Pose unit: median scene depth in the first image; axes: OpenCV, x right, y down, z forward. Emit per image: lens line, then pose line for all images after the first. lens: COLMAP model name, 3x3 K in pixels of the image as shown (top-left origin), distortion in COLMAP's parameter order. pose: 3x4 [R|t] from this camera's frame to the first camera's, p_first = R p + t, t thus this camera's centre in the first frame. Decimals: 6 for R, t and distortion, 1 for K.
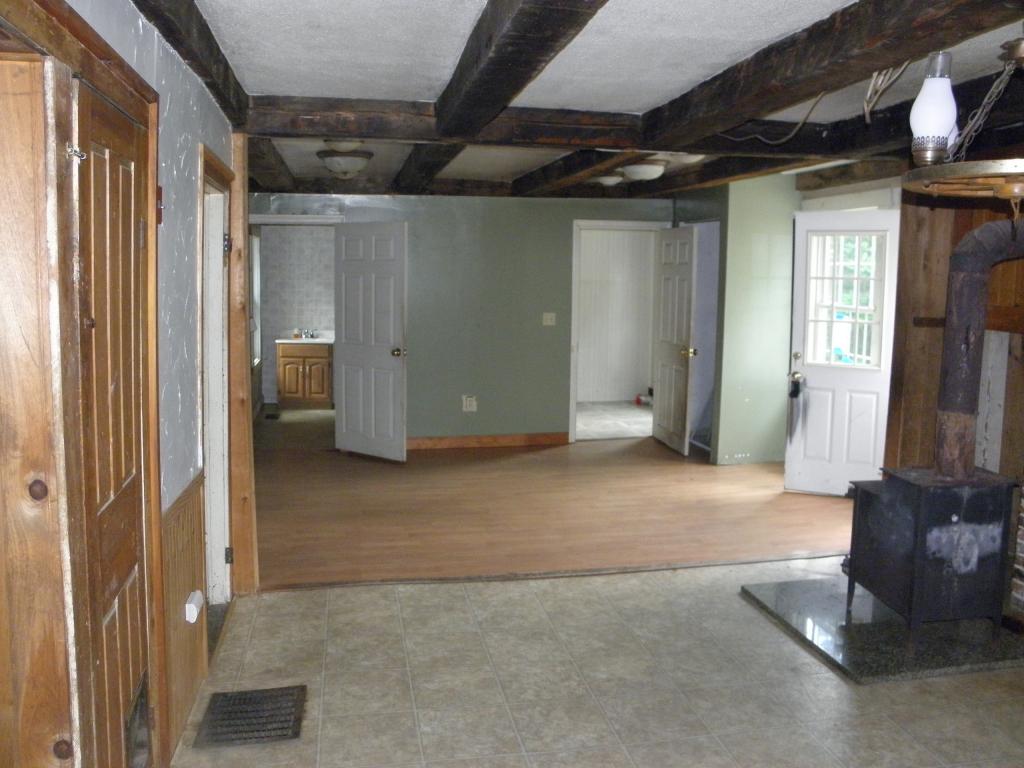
lens RADIAL K [[864.4, 0, 506.2], [0, 864.4, 377.7], [0, 0, 1]] dist [-0.149521, 0.081191]
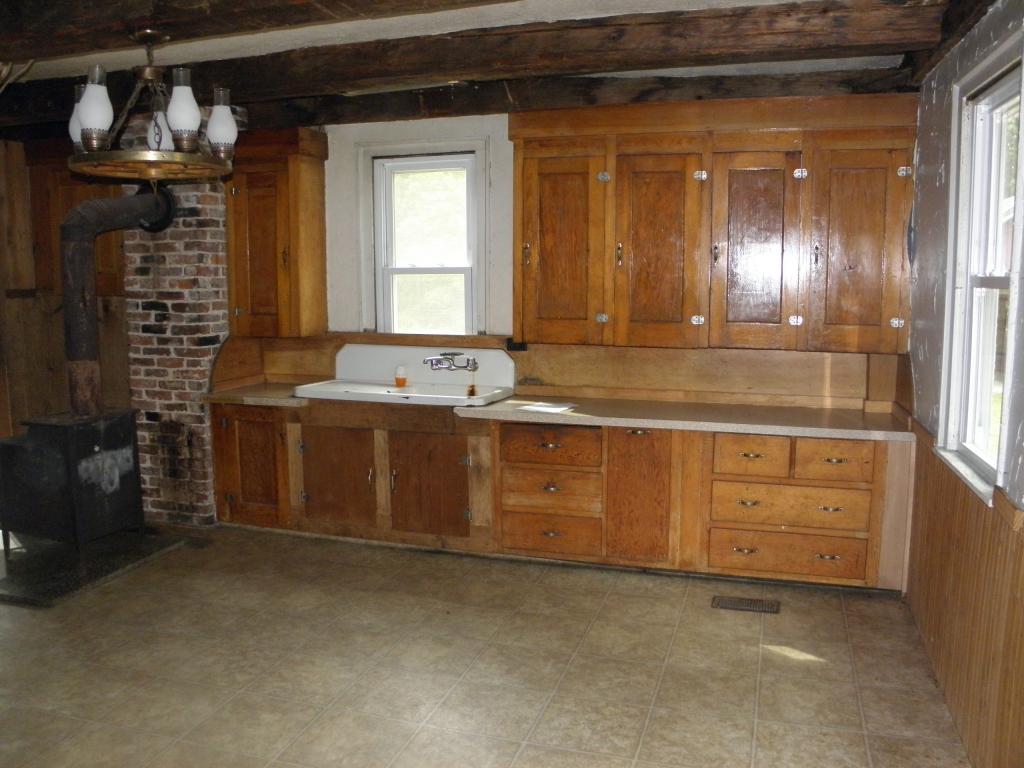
lens RADIAL K [[864.4, 0, 512.2], [0, 864.4, 384.2], [0, 0, 1]] dist [-0.149521, 0.081191]
pose [[0.473943, -0.133436, 0.870386, -0.208865], [0.111332, 0.989600, 0.091090, 0.034987], [-0.873489, 0.053730, 0.483870, -0.106441]]
